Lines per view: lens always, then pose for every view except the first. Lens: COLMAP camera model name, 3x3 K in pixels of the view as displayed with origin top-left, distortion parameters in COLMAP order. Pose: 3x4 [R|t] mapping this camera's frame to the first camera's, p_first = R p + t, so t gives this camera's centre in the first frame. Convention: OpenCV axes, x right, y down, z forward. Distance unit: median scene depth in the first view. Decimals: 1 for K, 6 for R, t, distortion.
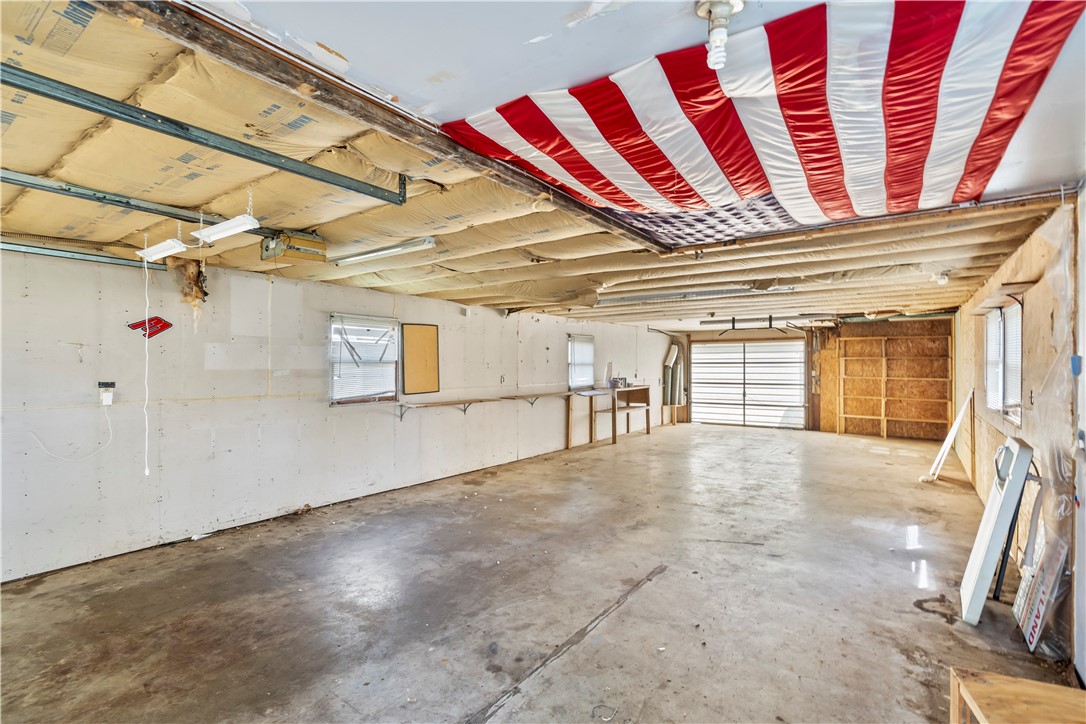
lens RADIAL K [[500.8, 0, 543.0], [0, 500.8, 362.0], [0, 0, 1]] dist [-0.001510, -0.000149]
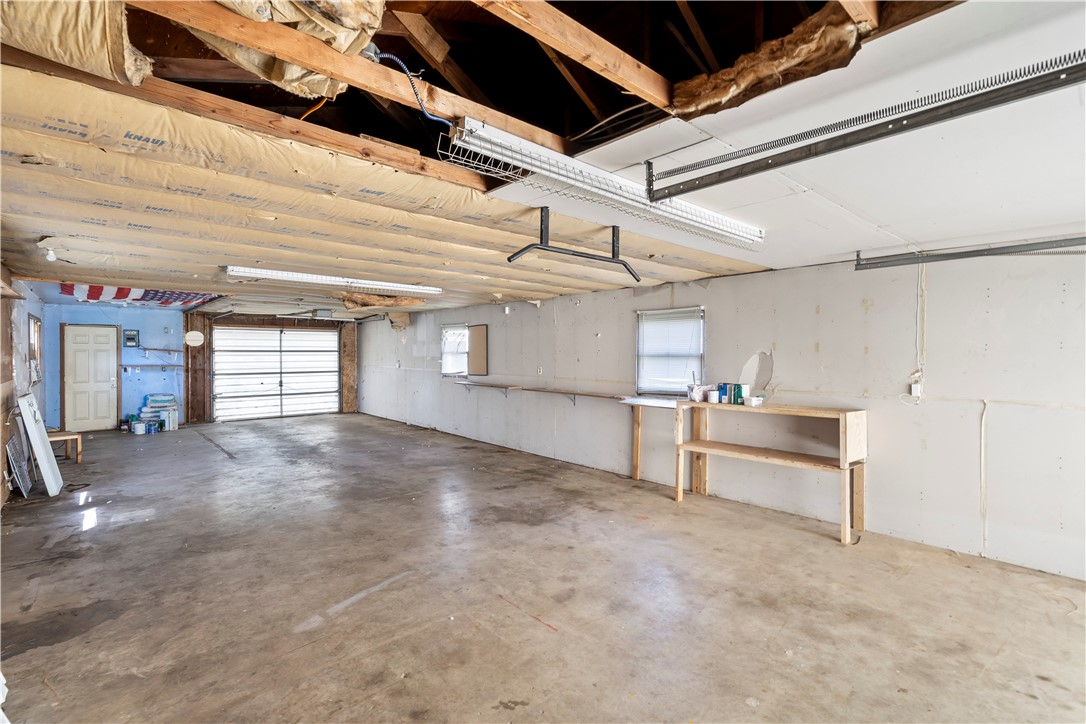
lens RADIAL K [[500.8, 0, 543.0], [0, 500.8, 362.0], [0, 0, 1]] dist [-0.001510, -0.000149]
pose [[-0.209783, 0.012861, -0.977663, 1.121700], [-0.003041, 0.999900, 0.013806, 0.006495], [0.977743, 0.005870, -0.209723, 1.544796]]
